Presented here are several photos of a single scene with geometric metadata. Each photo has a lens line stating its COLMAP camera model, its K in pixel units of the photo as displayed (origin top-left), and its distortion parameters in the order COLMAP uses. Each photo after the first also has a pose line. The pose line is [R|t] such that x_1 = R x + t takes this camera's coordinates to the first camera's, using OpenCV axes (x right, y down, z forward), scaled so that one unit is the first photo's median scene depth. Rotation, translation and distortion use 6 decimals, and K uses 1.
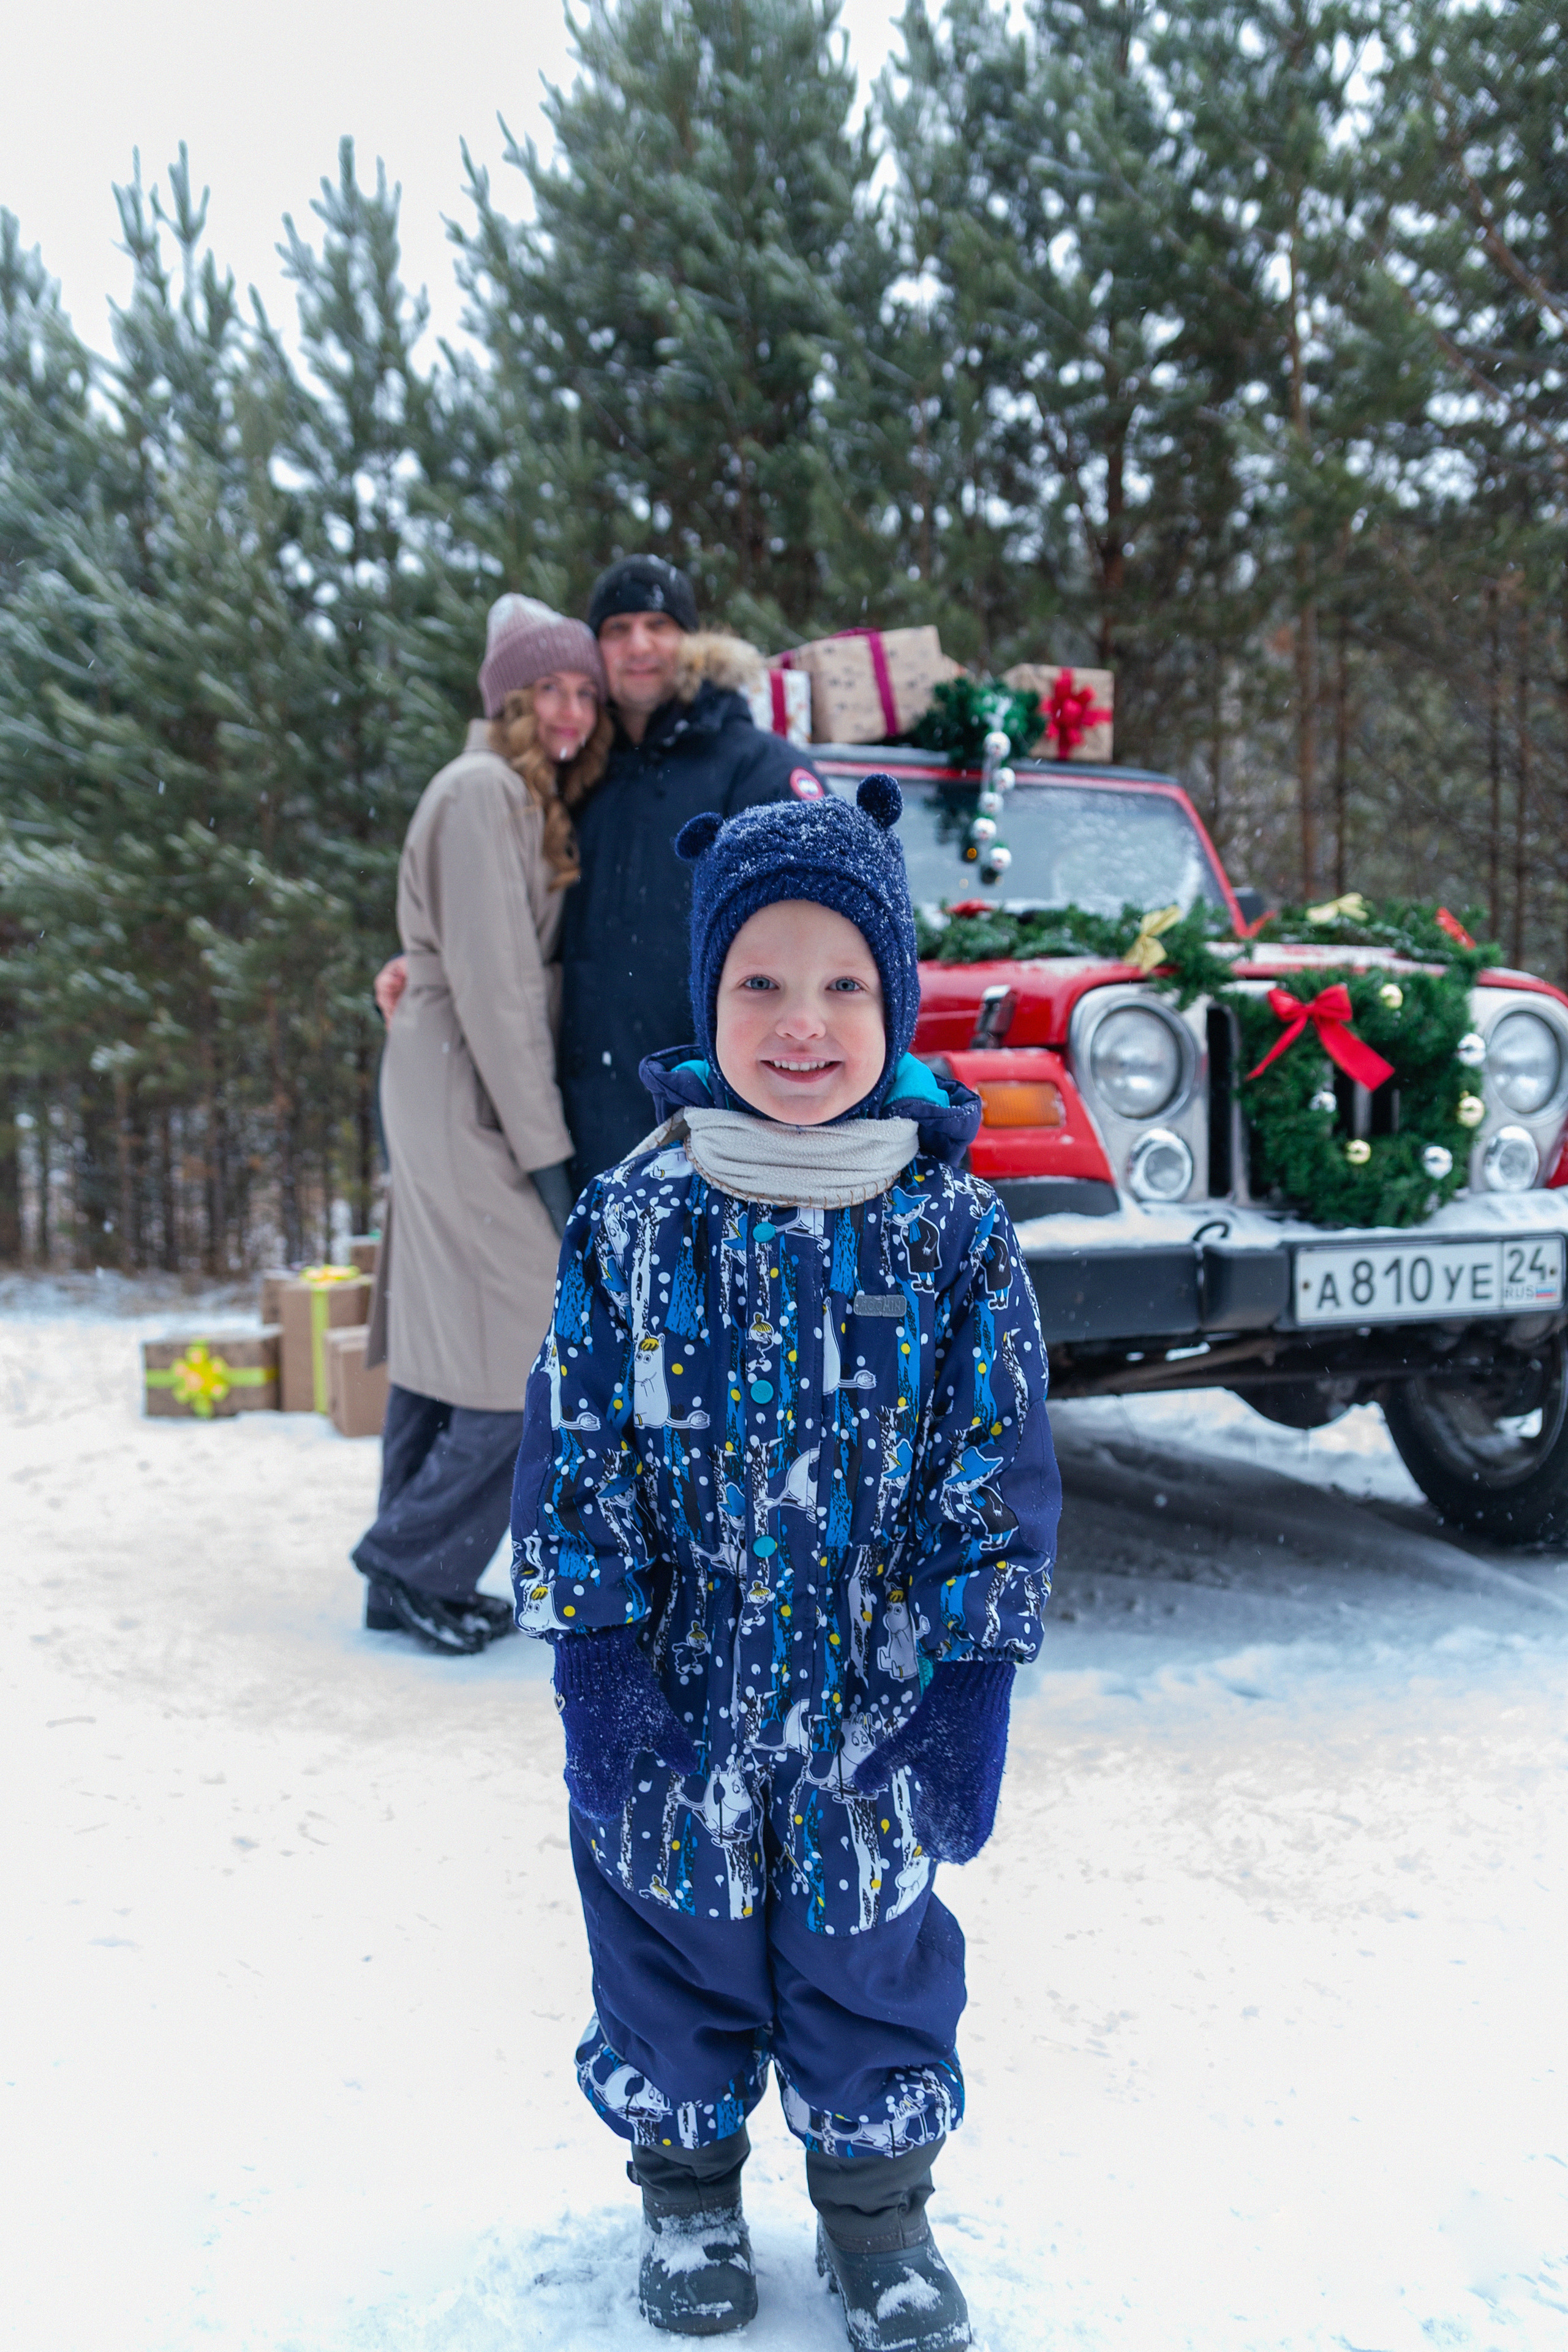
lens RADIAL K [[1838.2, 0, 784.0], [0, 1838.2, 1176.0], [0, 0, 1]] dist [0.004153, 0.003036]
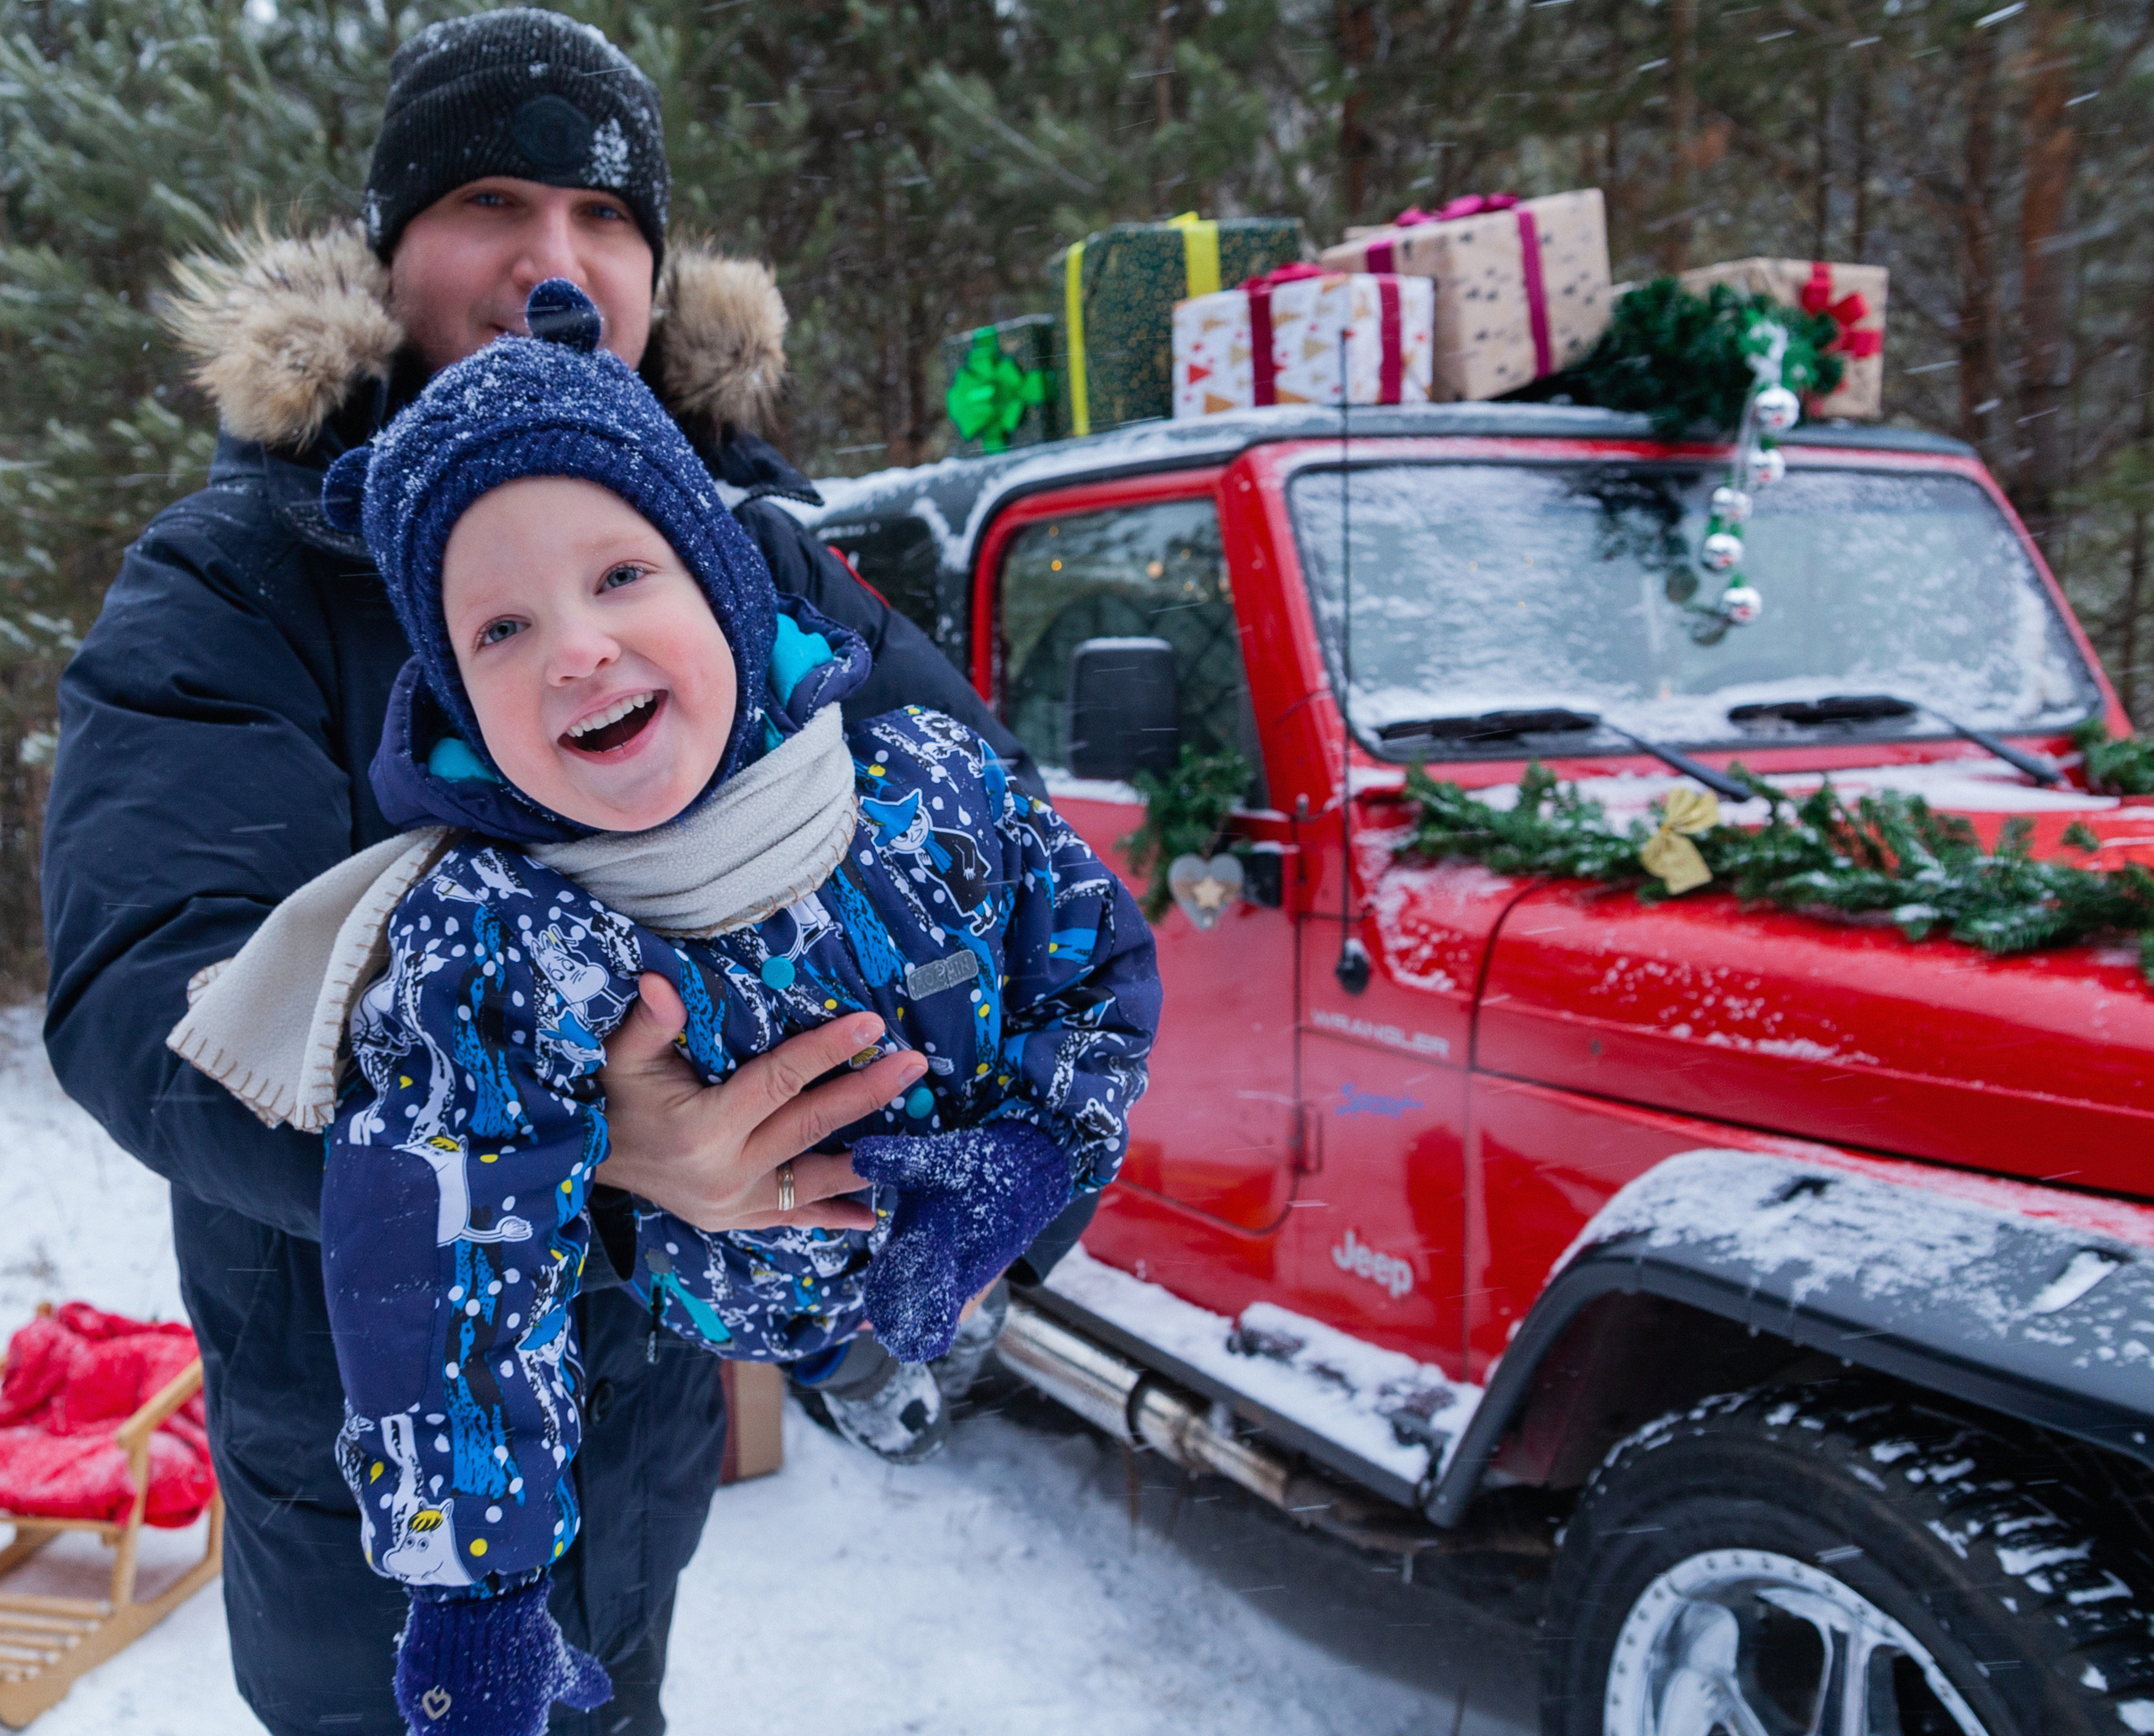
lens RADIAL K [[2120.5, 0, 779.4], [0, 2120.5, 861.5], [0, 0, 1]] dist [-0.006490, 0.010395]
pose [[0.999142, -0.007578, 0.040711, -0.296799], [0.004708, 0.997525, 0.070158, -0.186709], [-0.041142, -0.069906, 0.996705, 0.448522]]
